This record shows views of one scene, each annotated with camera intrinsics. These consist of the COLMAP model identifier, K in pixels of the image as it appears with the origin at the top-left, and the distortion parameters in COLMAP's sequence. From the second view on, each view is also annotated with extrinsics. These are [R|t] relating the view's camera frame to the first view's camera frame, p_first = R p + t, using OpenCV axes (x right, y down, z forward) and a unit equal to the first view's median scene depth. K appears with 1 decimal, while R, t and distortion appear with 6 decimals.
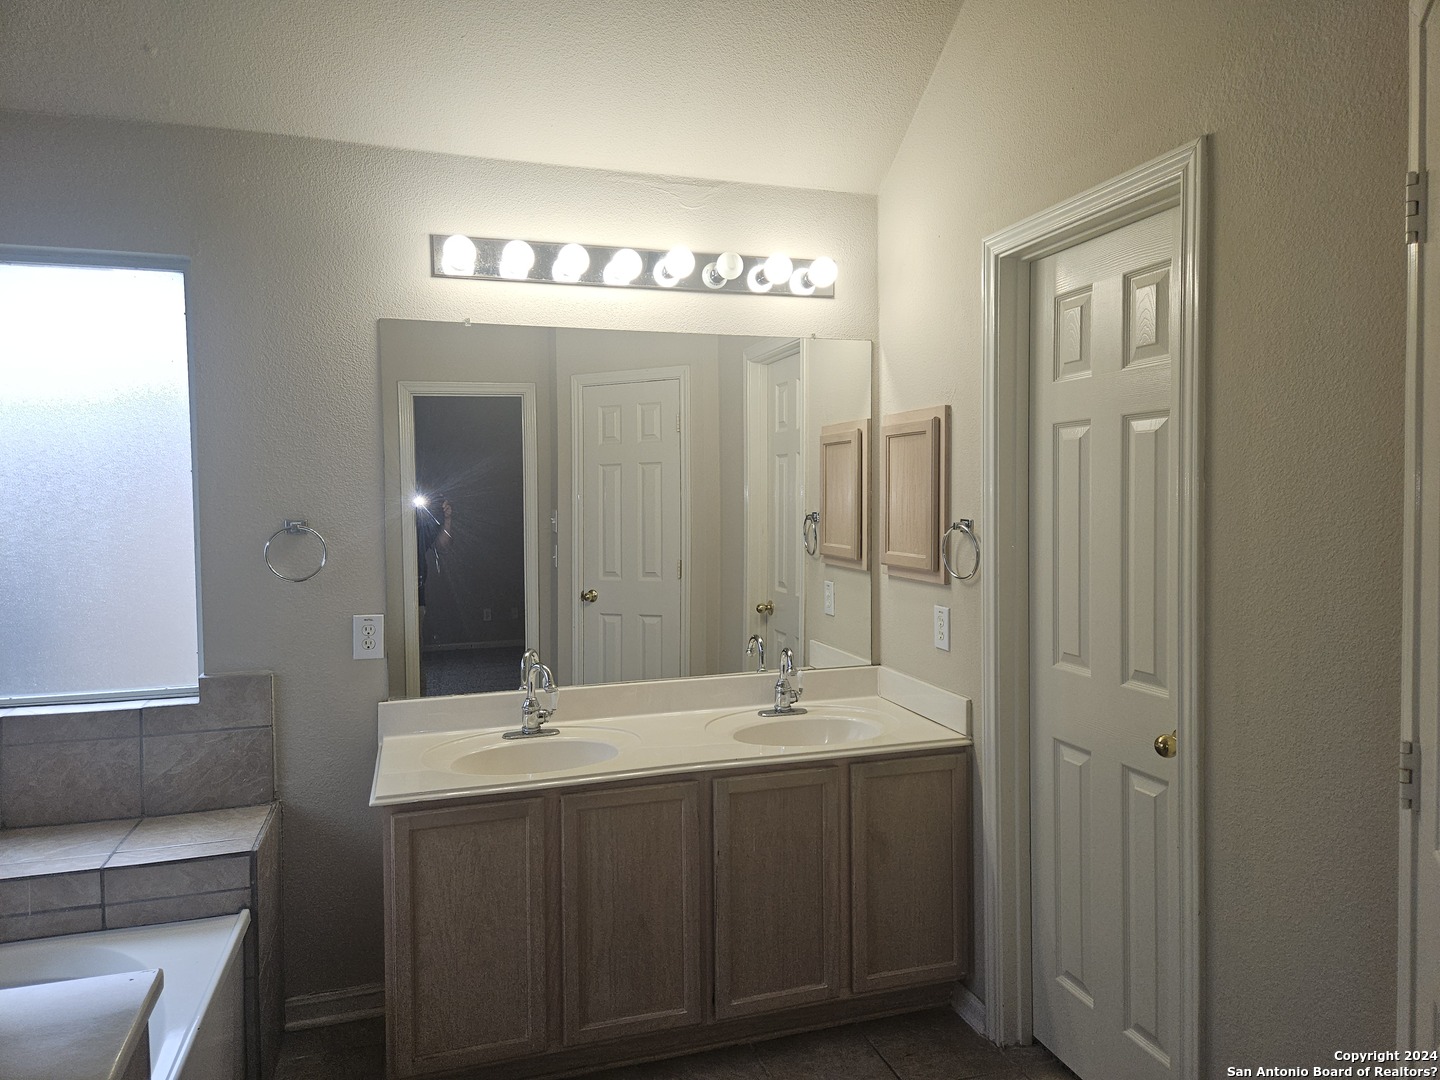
lens RADIAL K [[952.7, 0, 706.0], [0, 952.7, 535.6], [0, 0, 1]] dist [0.089537, -0.081873]
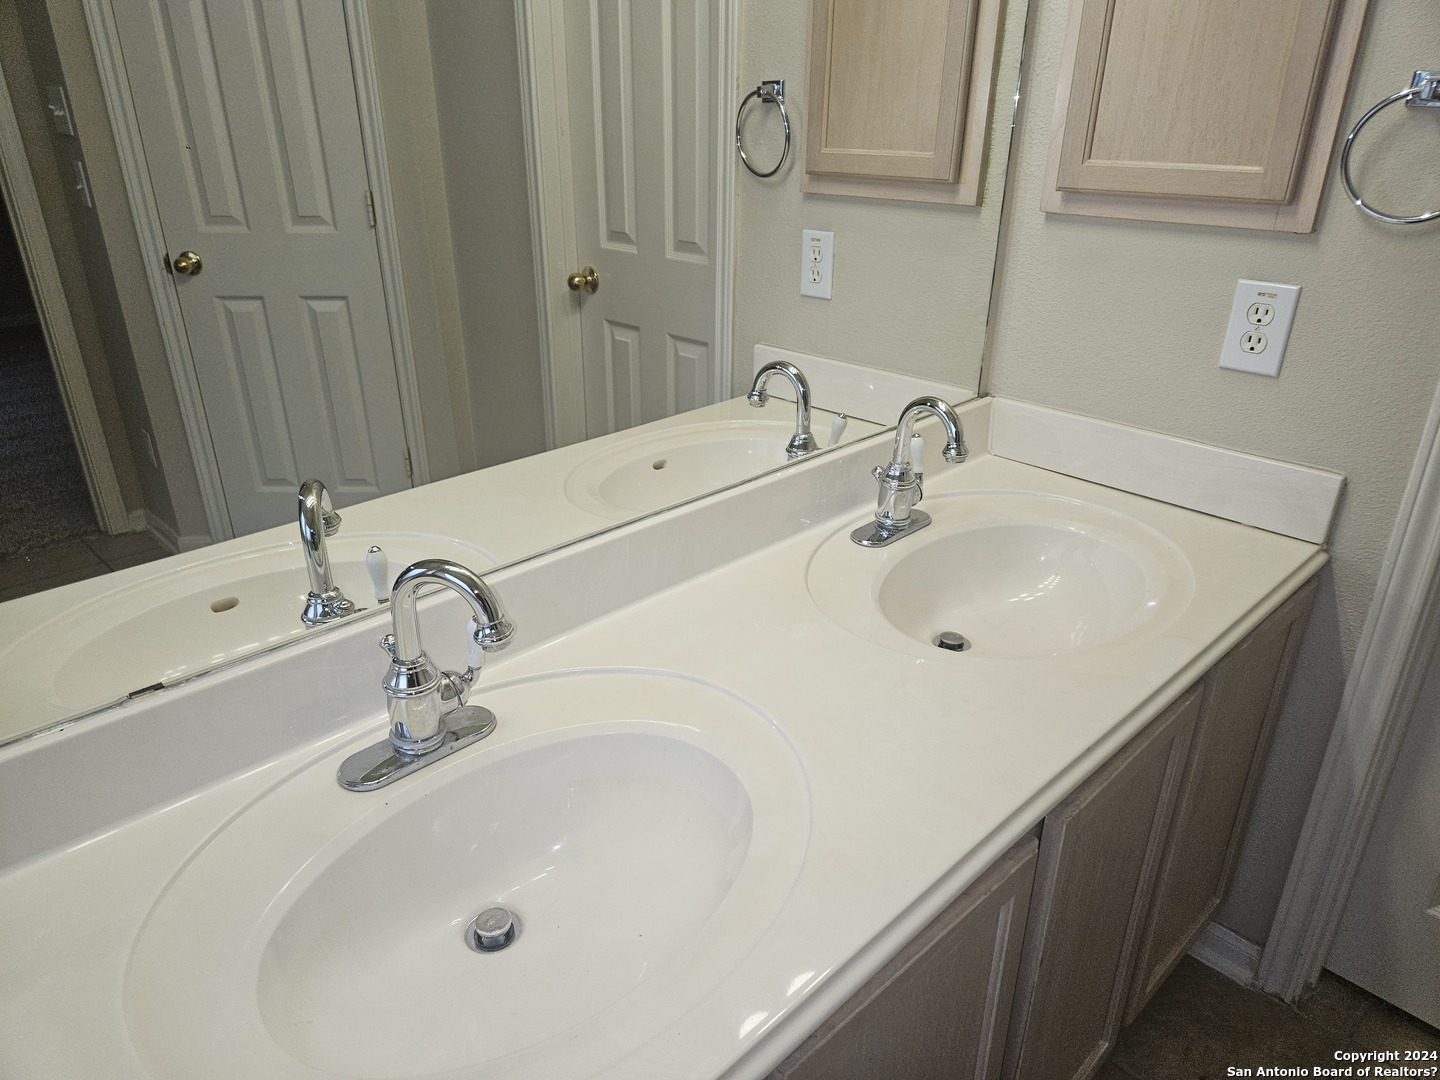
lens RADIAL K [[952.7, 0, 706.0], [0, 952.7, 535.6], [0, 0, 1]] dist [0.089537, -0.081873]
pose [[0.892600, -0.161466, 0.420944, -0.156443], [0.000395, 0.933949, 0.357407, 0.014471], [-0.450850, -0.318856, 0.833706, 0.494130]]
